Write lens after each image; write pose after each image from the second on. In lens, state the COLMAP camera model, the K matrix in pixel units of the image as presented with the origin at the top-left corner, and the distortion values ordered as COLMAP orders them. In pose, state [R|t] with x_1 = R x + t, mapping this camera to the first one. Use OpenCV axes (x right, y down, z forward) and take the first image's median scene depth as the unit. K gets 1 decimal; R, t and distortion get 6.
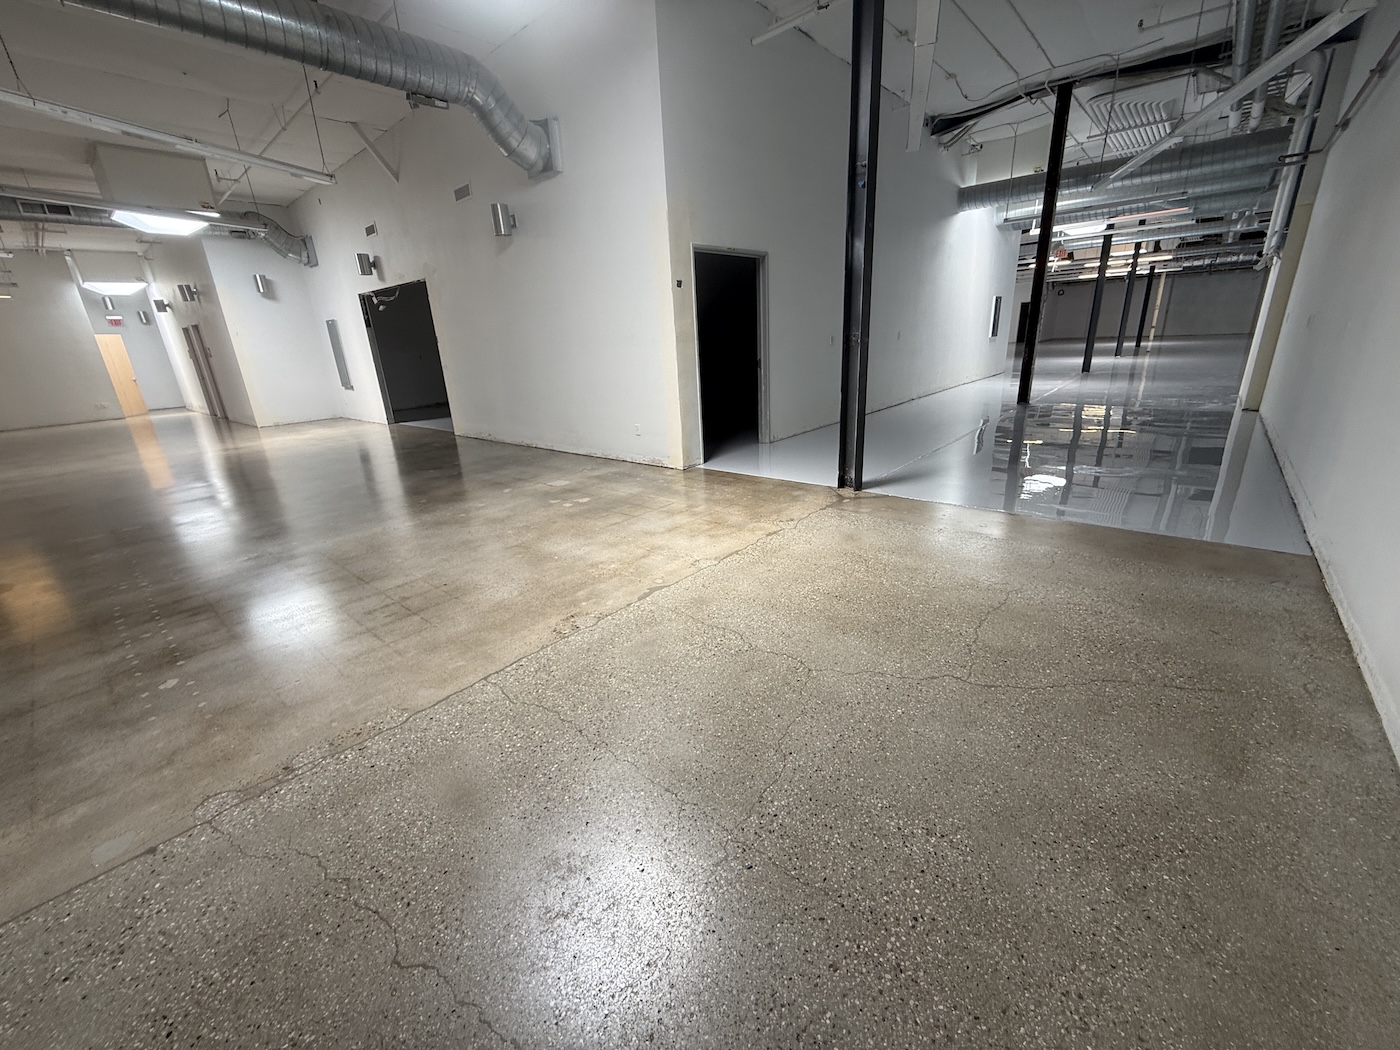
lens RADIAL K [[556.4, 0, 700.0], [0, 556.4, 525.0], [0, 0, 1]] dist [-0.001001, -0.000004]
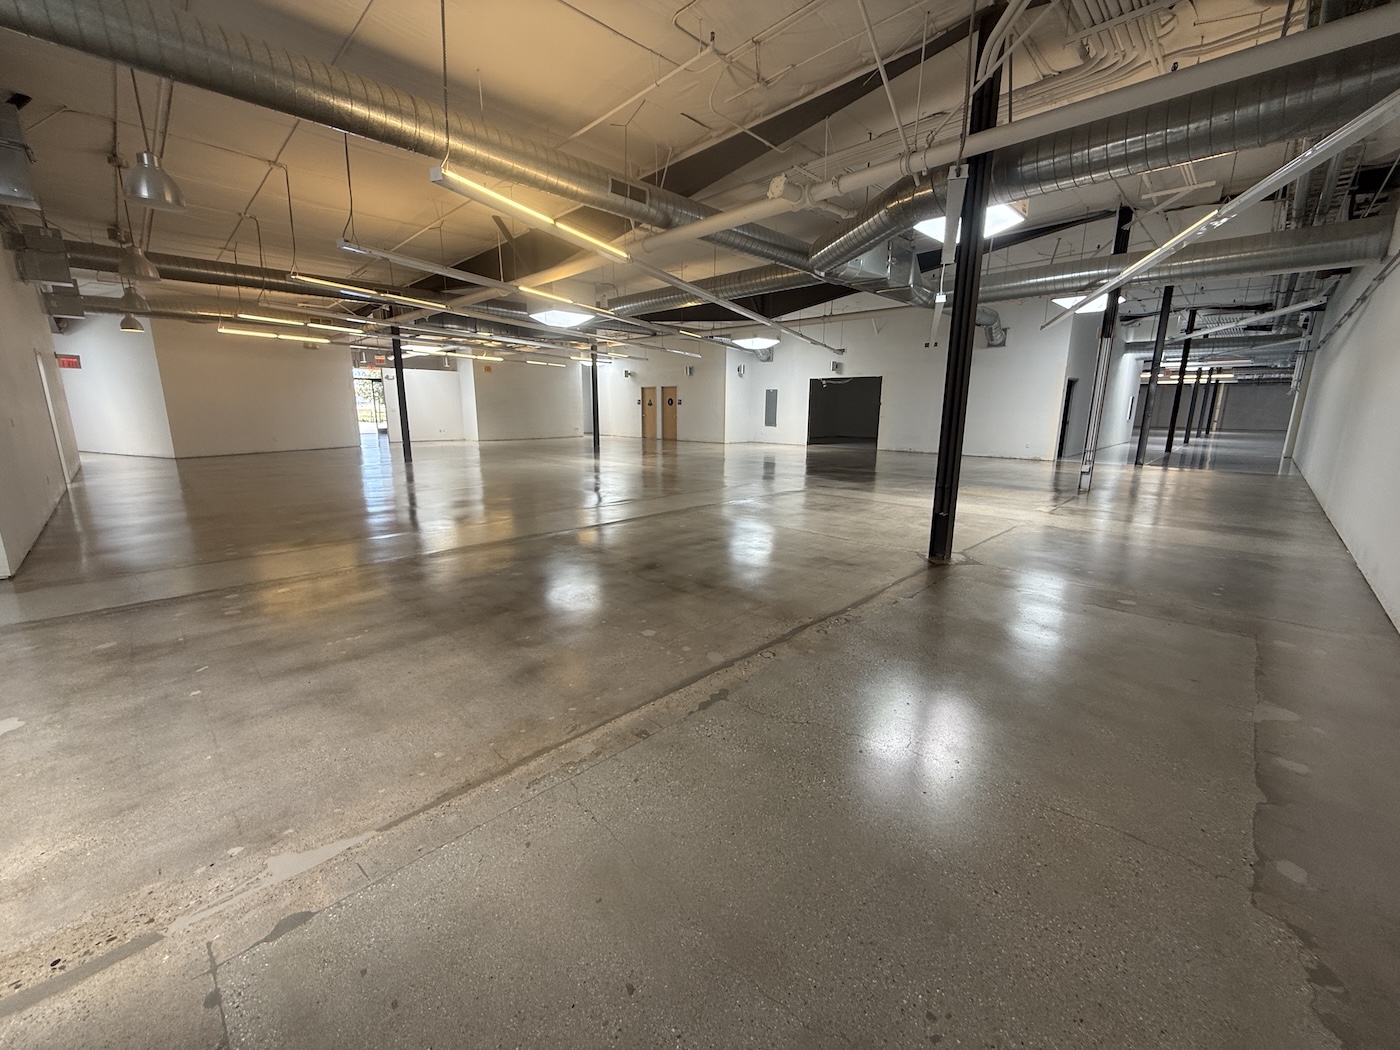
lens RADIAL K [[556.4, 0, 700.0], [0, 556.4, 525.0], [0, 0, 1]] dist [-0.001001, -0.000004]
pose [[0.996435, 0.068254, -0.049577, -0.543405], [-0.073353, 0.991265, -0.109602, 0.208436], [0.041663, 0.112848, 0.992738, -0.566742]]
